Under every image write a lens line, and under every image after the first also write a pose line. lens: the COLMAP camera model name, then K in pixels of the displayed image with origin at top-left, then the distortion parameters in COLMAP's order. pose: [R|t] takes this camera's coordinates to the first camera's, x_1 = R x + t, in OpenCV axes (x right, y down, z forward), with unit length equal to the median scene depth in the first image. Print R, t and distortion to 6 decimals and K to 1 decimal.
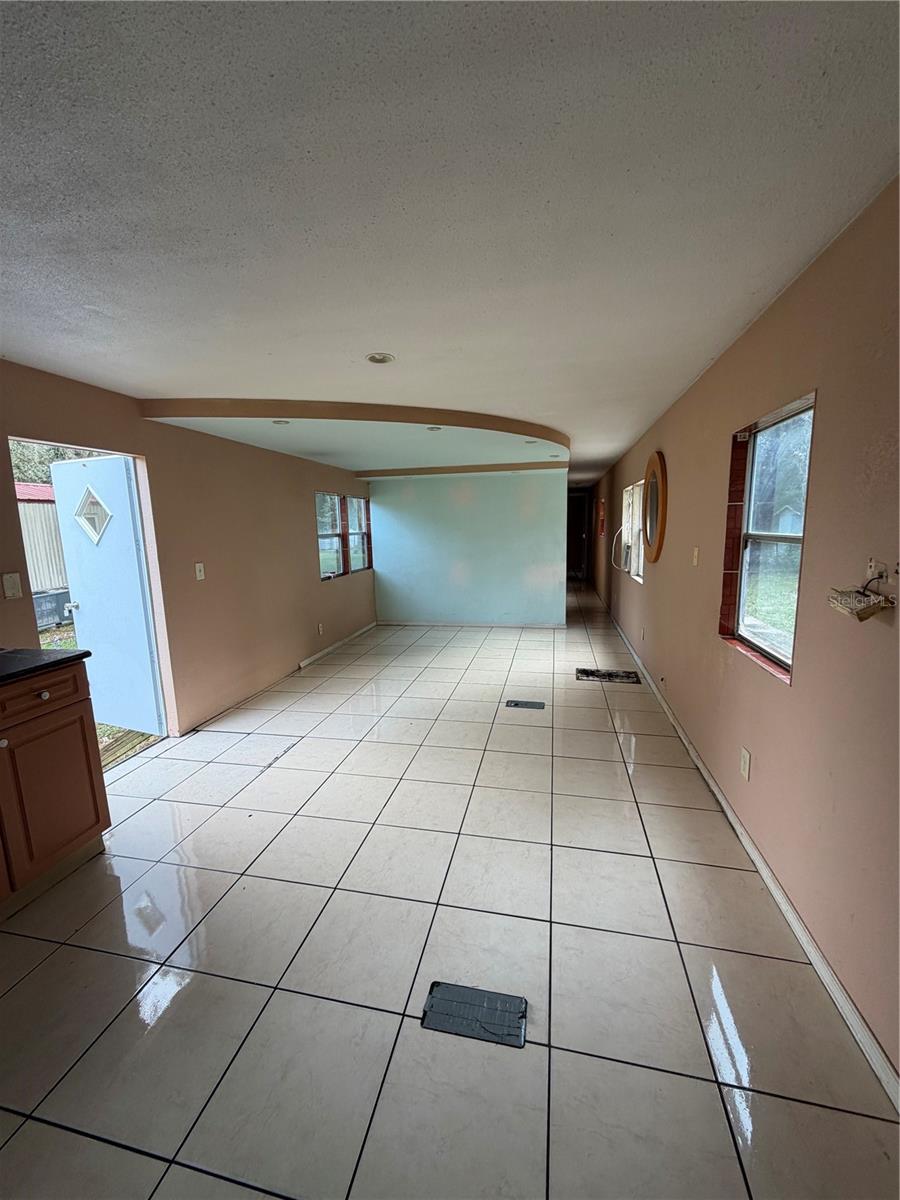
lens RADIAL K [[479.9, 0, 447.8], [0, 479.9, 600.3], [0, 0, 1]] dist [0.001000, 0.000150]
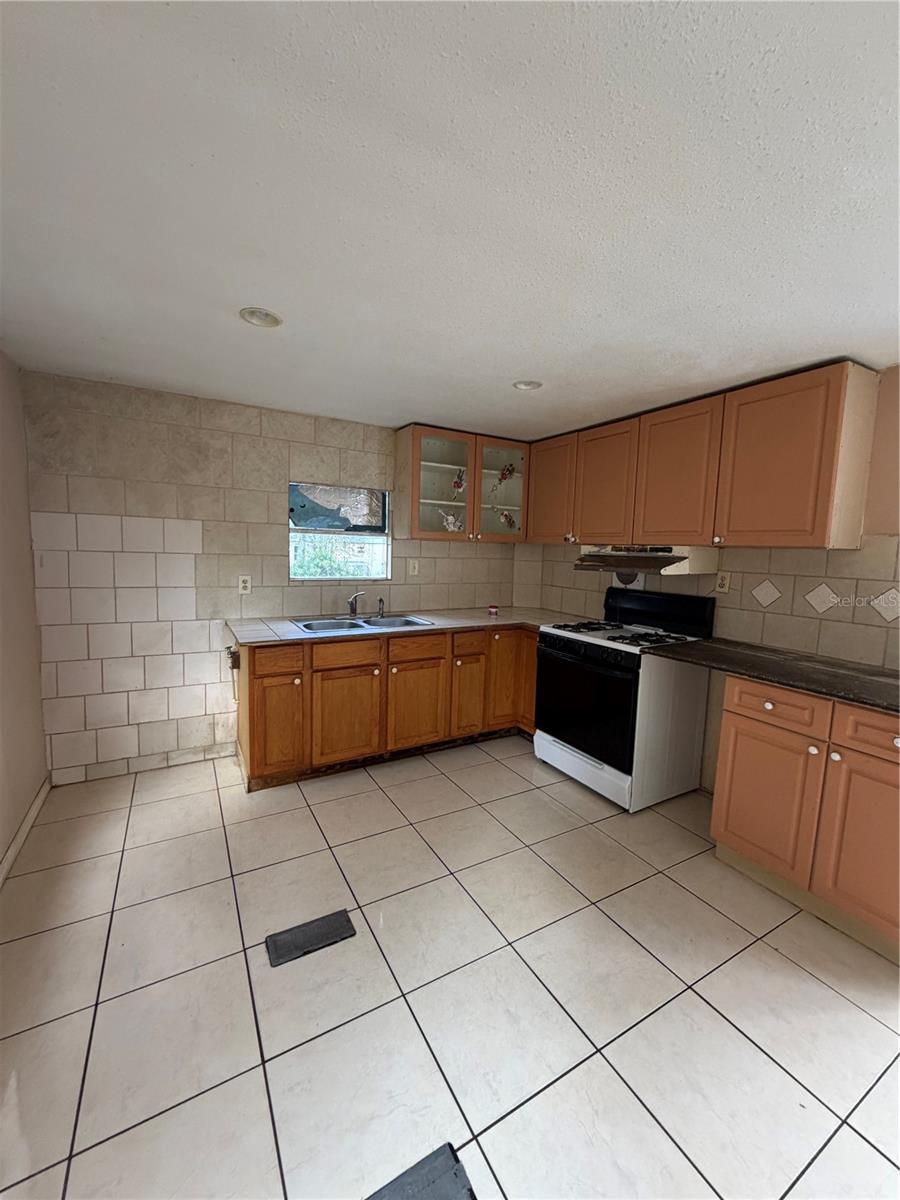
lens RADIAL K [[479.9, 0, 450.4], [0, 479.9, 600.2], [0, 0, 1]] dist [0.001000, 0.000150]
pose [[-0.737088, 0.078815, -0.671185, 0.152022], [-0.115696, 0.963796, 0.240232, -0.078069], [0.665819, 0.254725, -0.701285, 0.477523]]
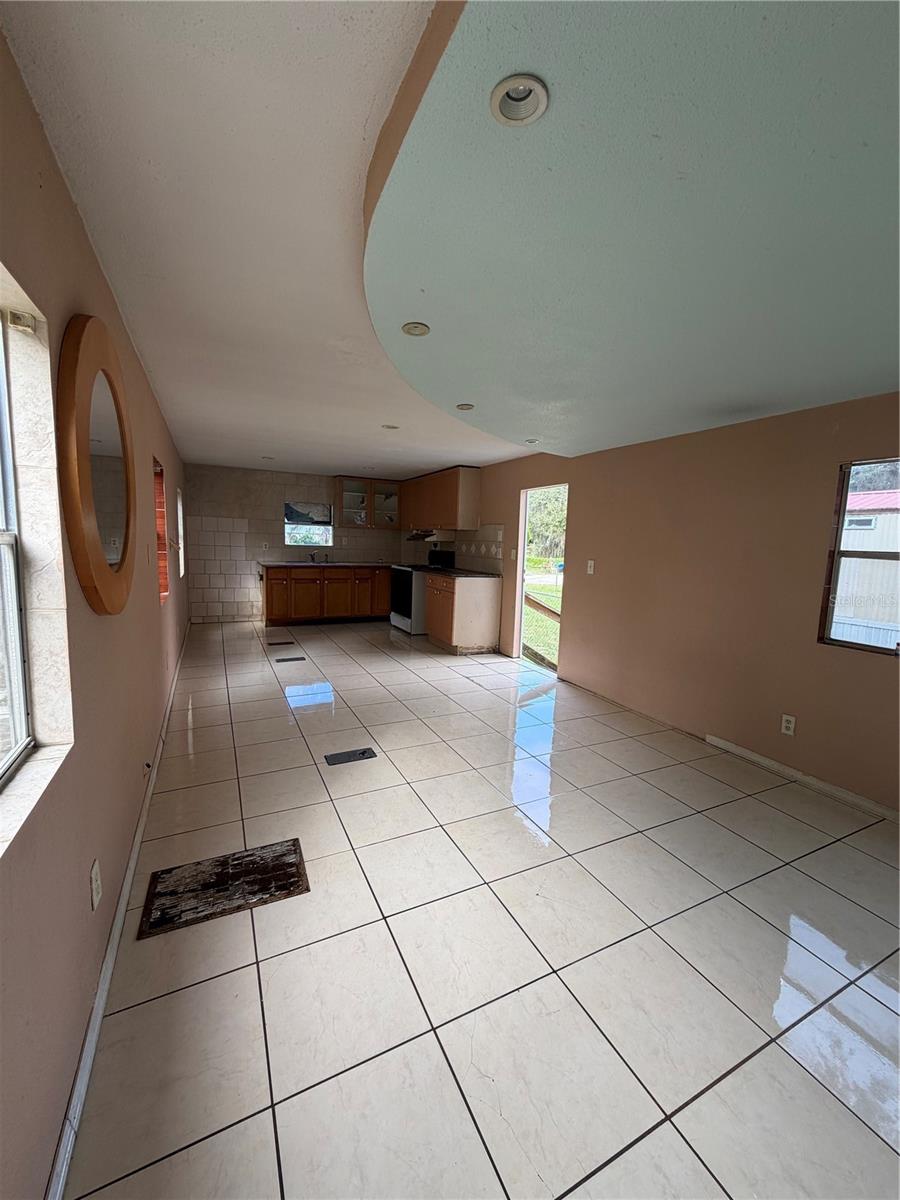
lens RADIAL K [[479.9, 0, 447.4], [0, 479.9, 598.8], [0, 0, 1]] dist [0.001000, 0.000150]
pose [[-0.781415, 0.076465, -0.619309, 0.527293], [-0.110506, 0.959821, 0.257939, -0.255294], [0.614149, 0.269995, -0.741569, 1.692378]]
